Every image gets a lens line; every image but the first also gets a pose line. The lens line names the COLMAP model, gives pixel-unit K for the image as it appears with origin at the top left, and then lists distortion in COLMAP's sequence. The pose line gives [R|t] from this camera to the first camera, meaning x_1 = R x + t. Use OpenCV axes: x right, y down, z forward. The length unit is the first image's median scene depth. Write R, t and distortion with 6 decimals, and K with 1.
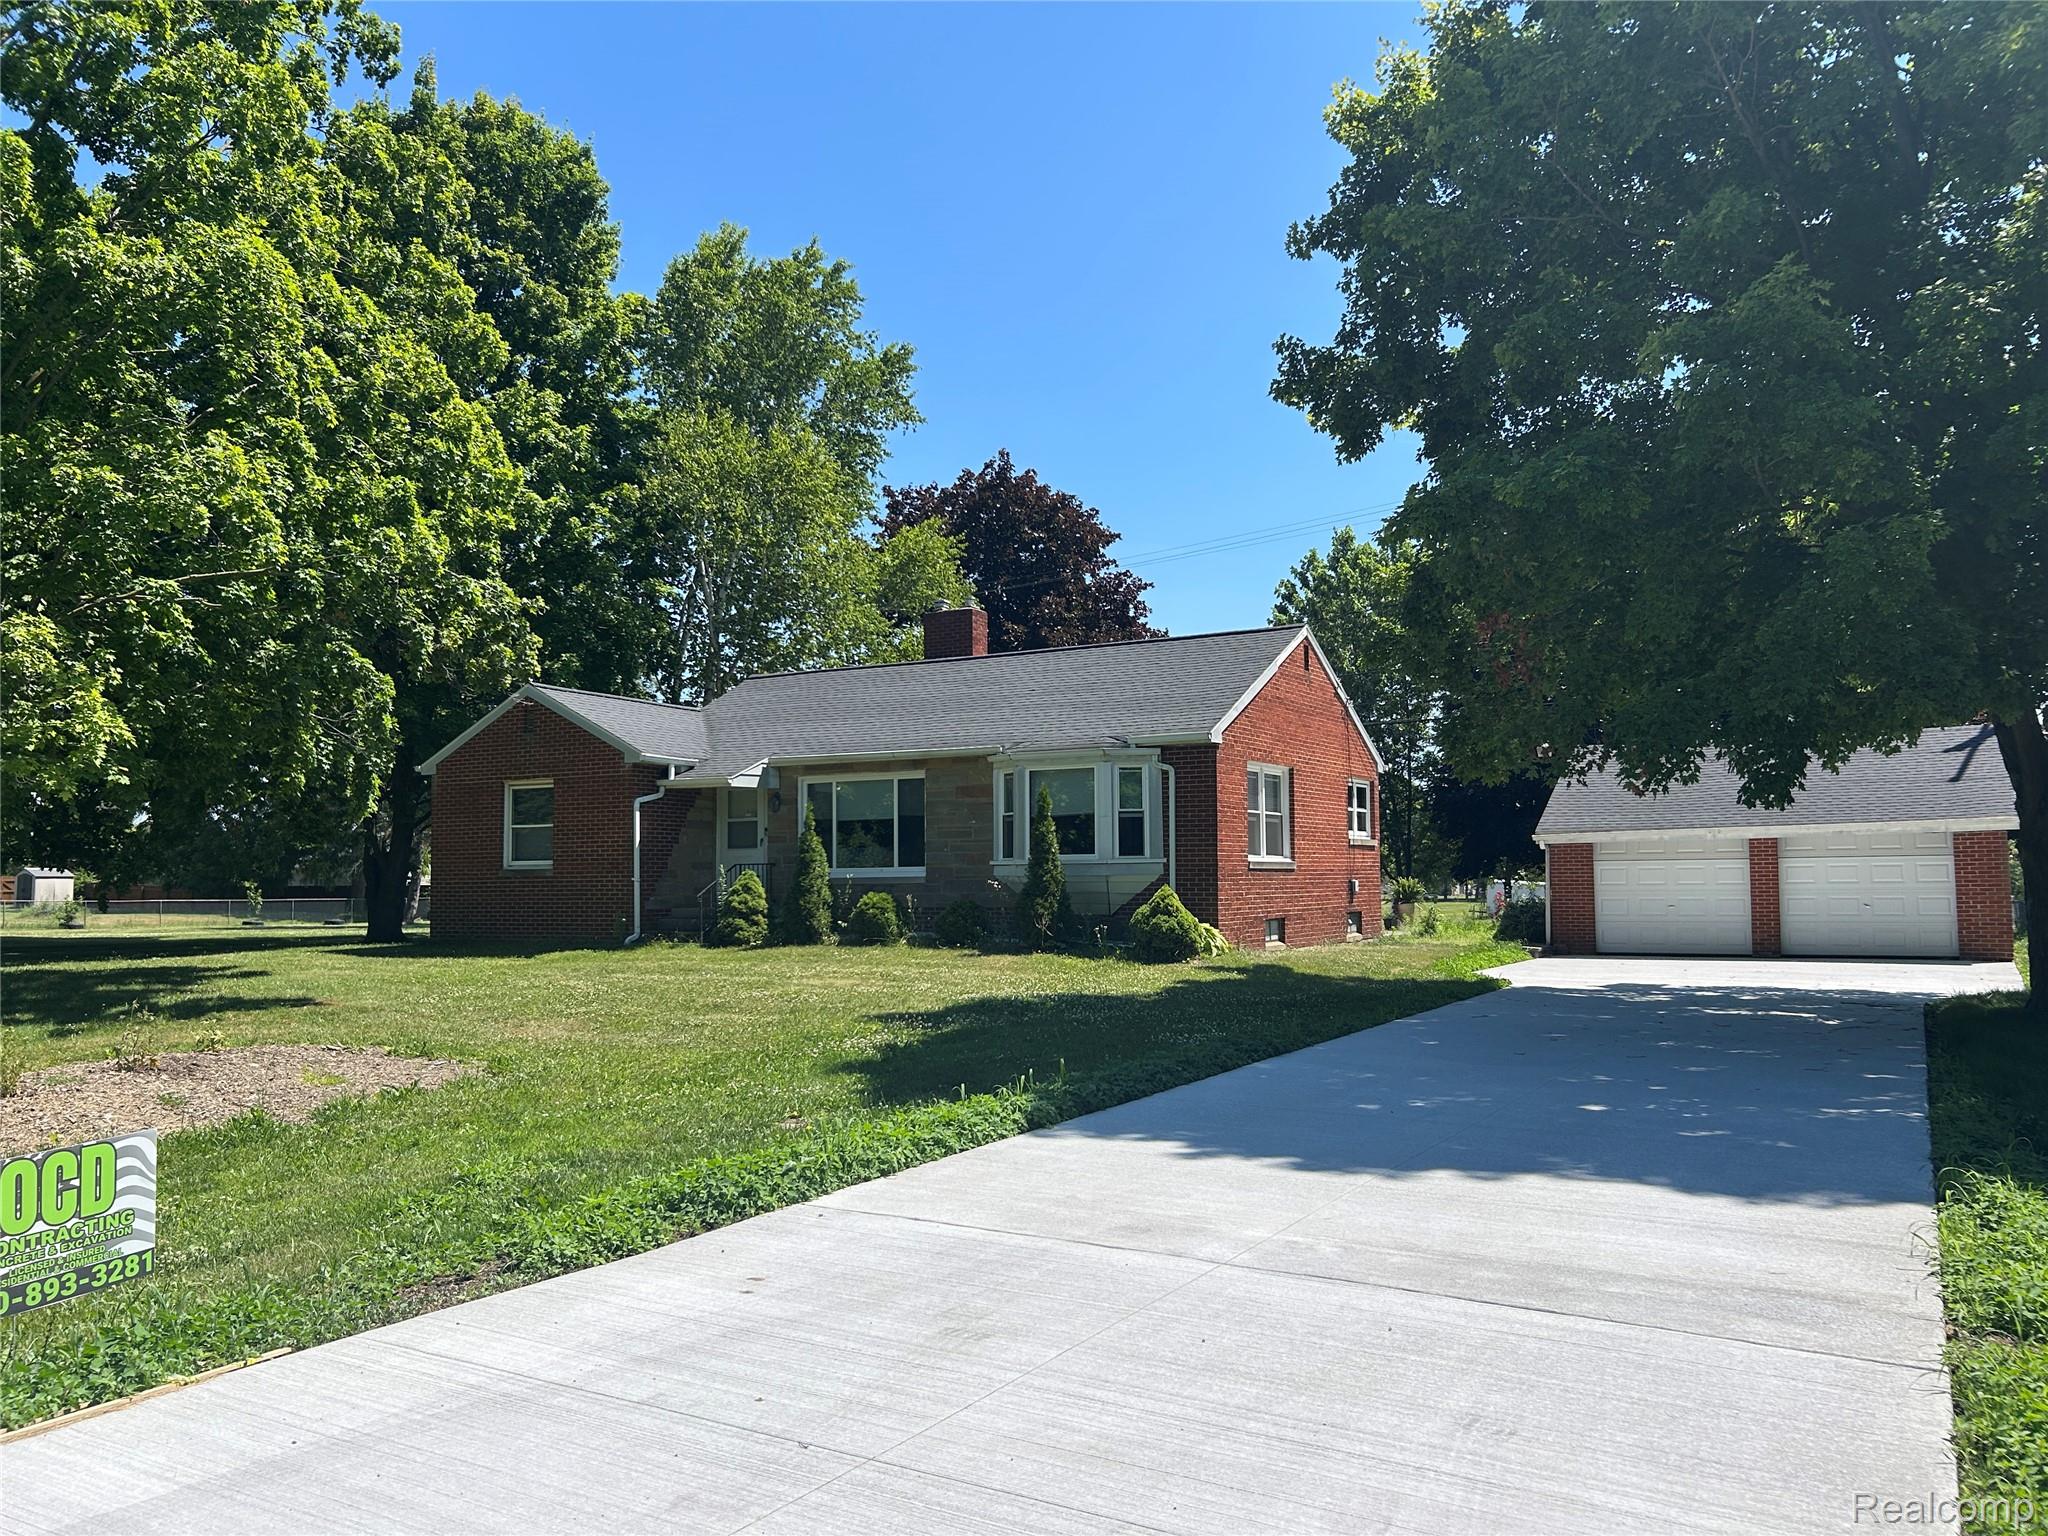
lens RADIAL K [[1533.7, 0, 1042.7], [0, 1533.7, 765.2], [0, 0, 1]] dist [0.058775, -0.051007]
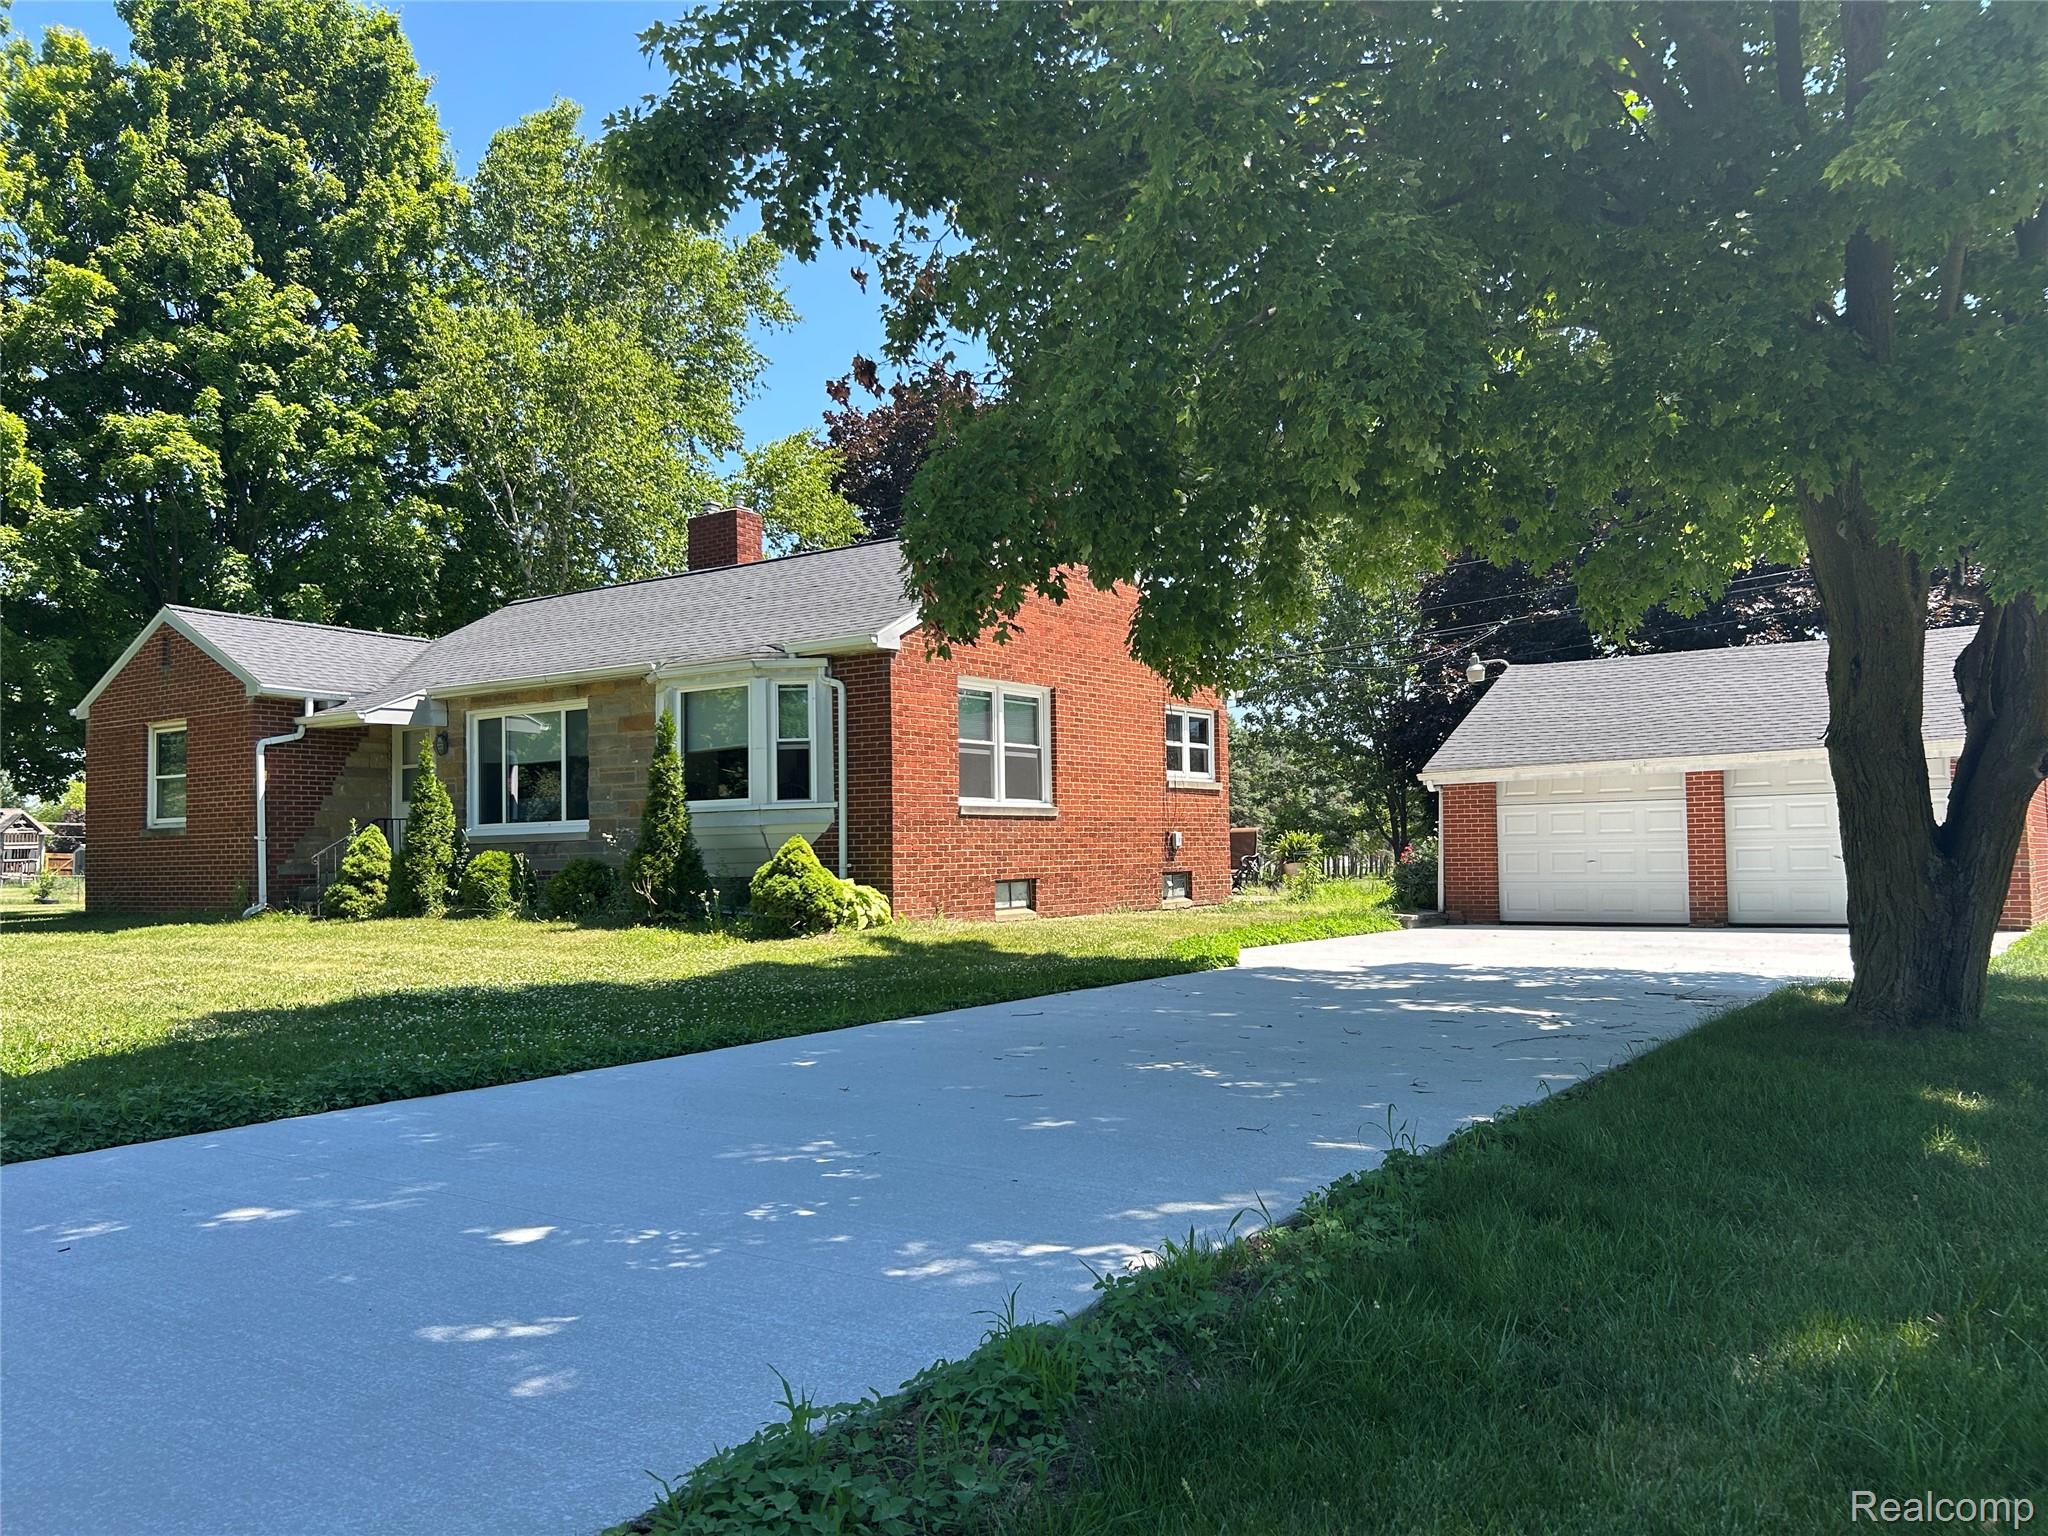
lens RADIAL K [[1533.7, 0, 1041.2], [0, 1533.7, 762.1], [0, 0, 1]] dist [0.058775, -0.051007]
pose [[0.995120, -0.014393, -0.097617, 0.255731], [0.015909, 0.999764, 0.014763, 0.030983], [0.097382, -0.016244, 0.995115, 0.246875]]
